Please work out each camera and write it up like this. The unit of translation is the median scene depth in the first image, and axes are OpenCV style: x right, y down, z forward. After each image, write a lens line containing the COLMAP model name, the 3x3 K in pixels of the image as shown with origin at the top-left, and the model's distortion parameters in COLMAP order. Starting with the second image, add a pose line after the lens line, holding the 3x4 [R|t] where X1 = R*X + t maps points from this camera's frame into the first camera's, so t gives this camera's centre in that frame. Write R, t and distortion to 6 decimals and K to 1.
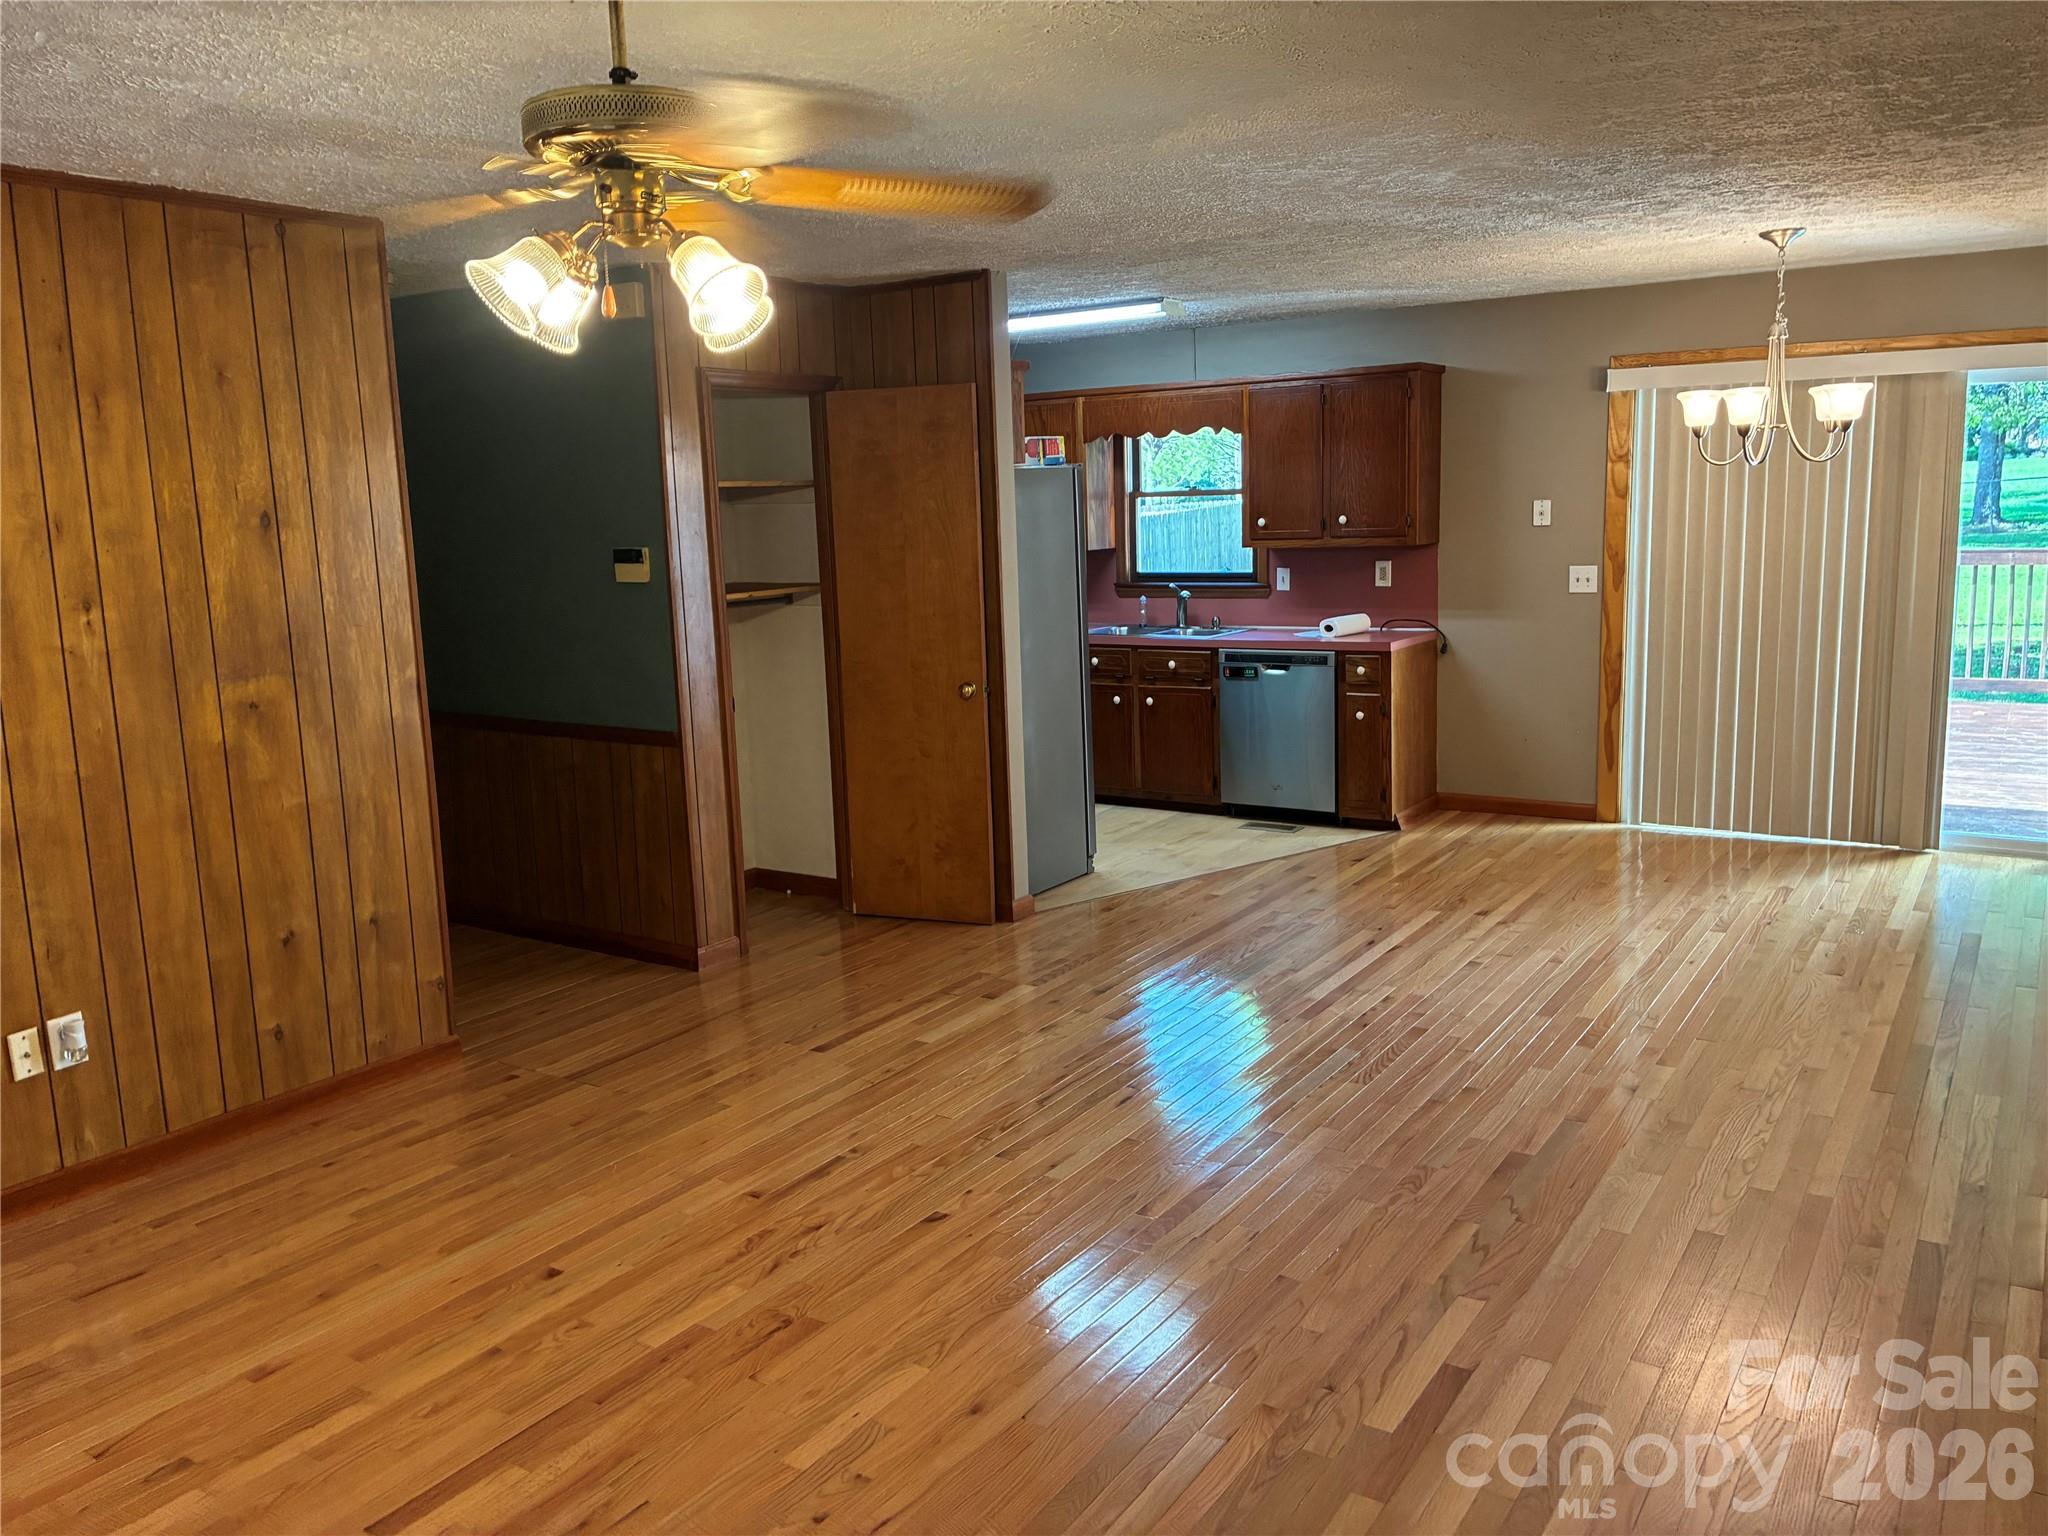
lens RADIAL K [[1554.6, 0, 1025.3], [0, 1554.6, 750.6], [0, 0, 1]] dist [0.042520, -0.070108]
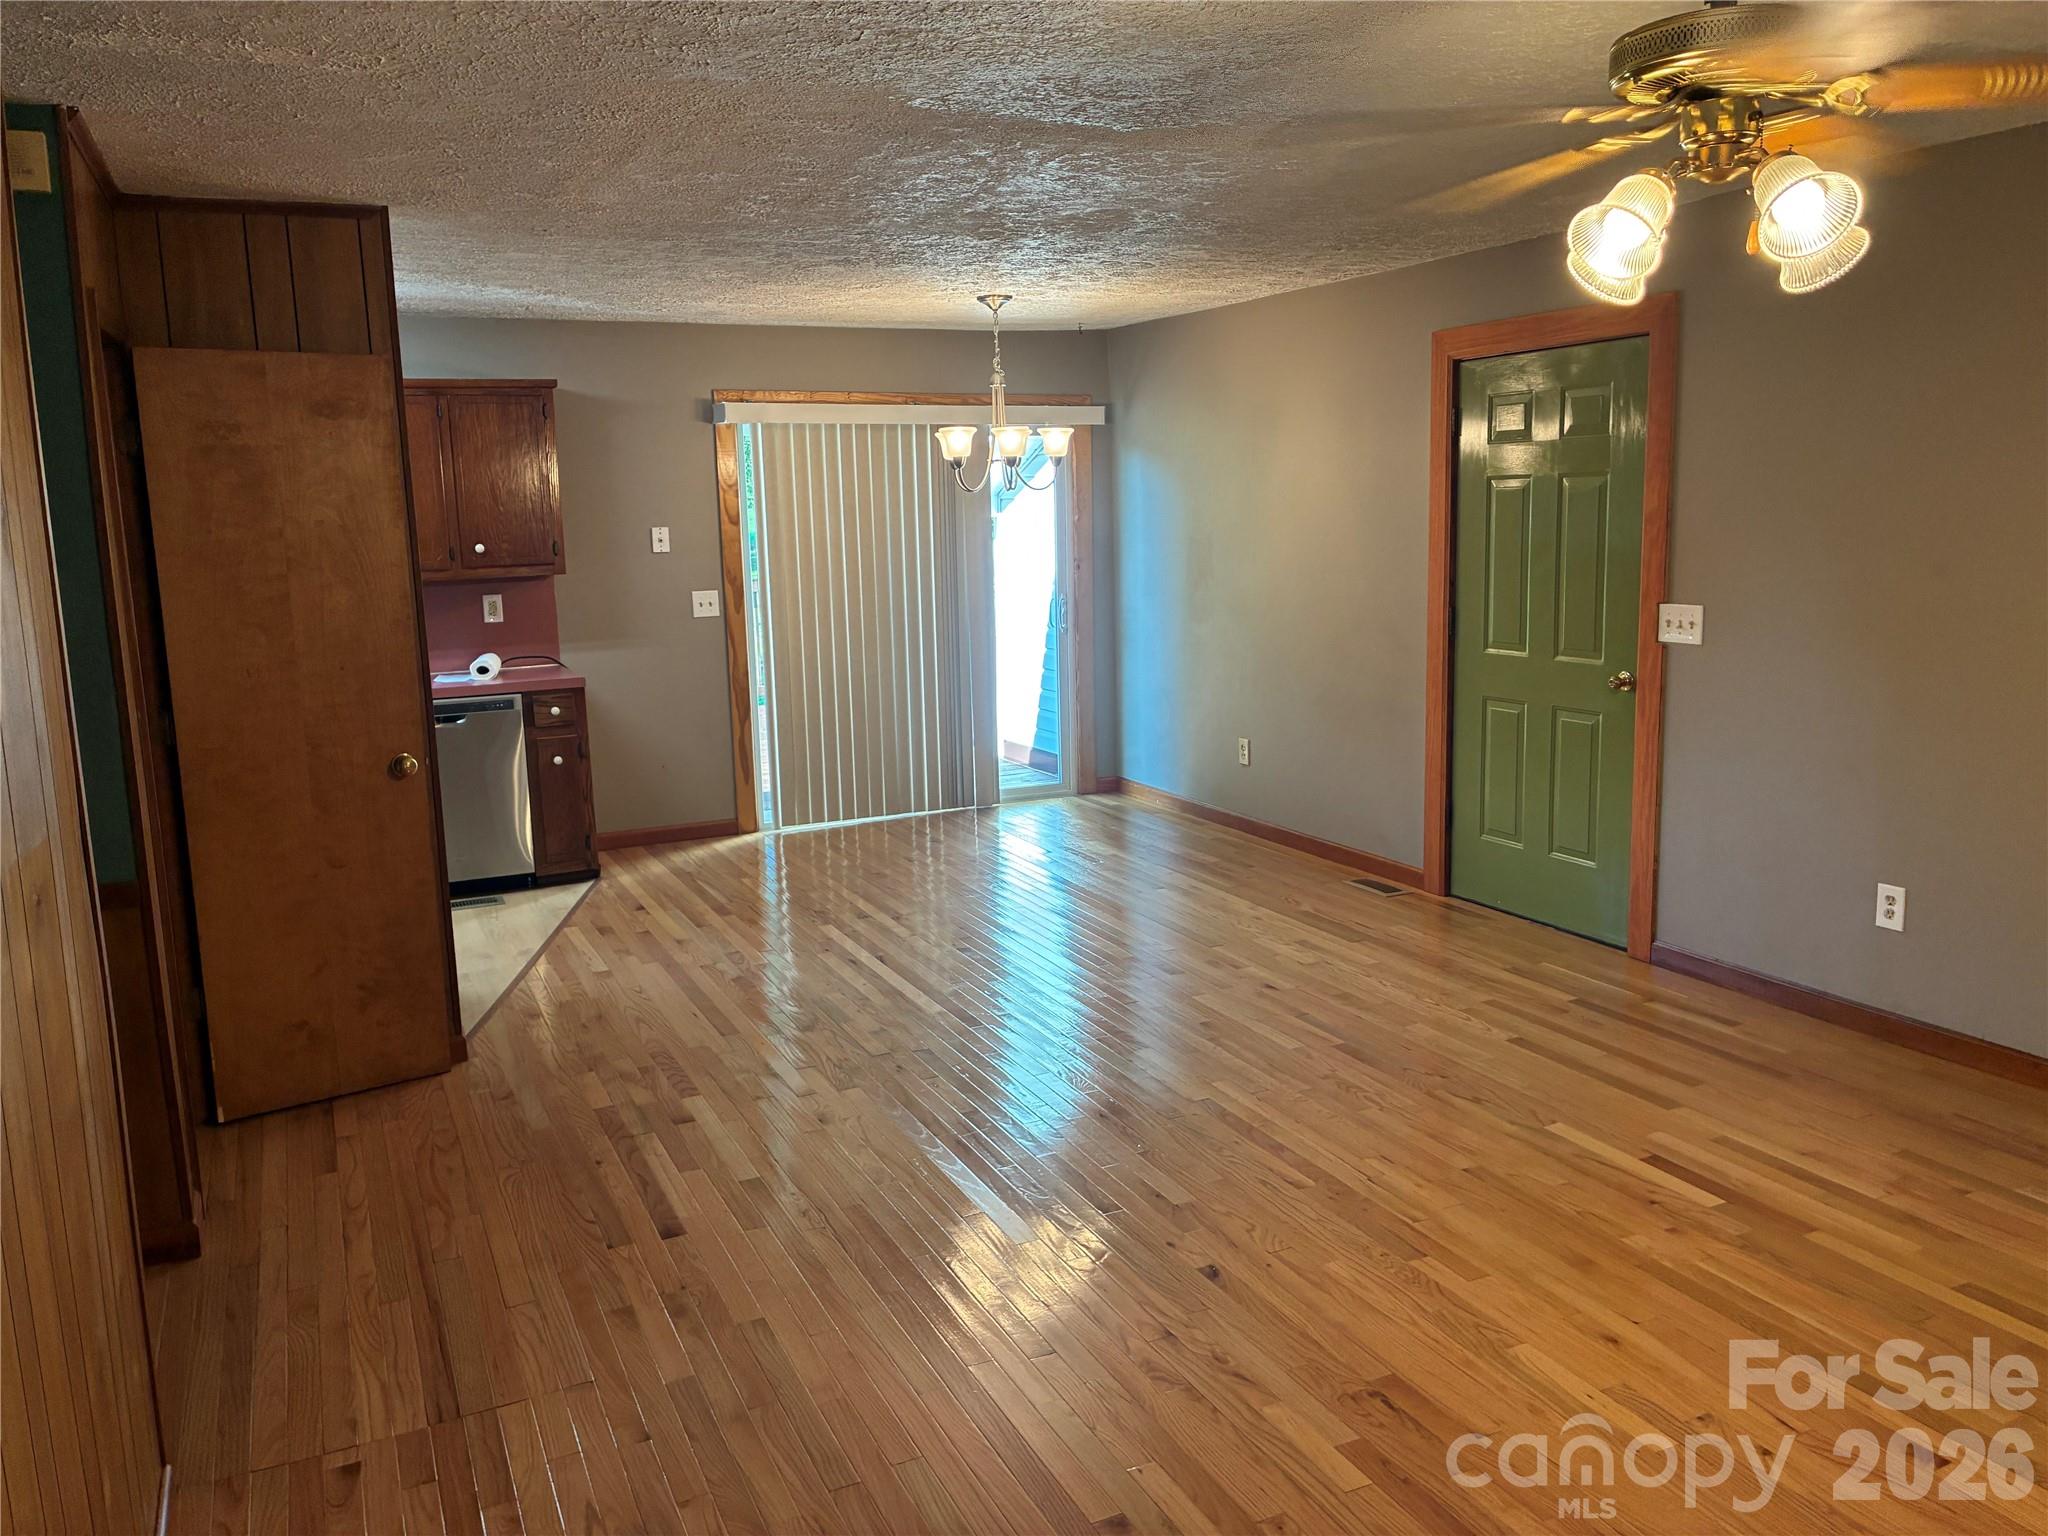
lens RADIAL K [[1554.6, 0, 1027.0], [0, 1554.6, 765.9], [0, 0, 1]] dist [0.042520, -0.070108]
pose [[0.518970, -0.124498, 0.845677, -0.499835], [0.147669, 0.987520, 0.054759, -0.034668], [-0.841940, 0.096463, 0.530878, 0.340699]]
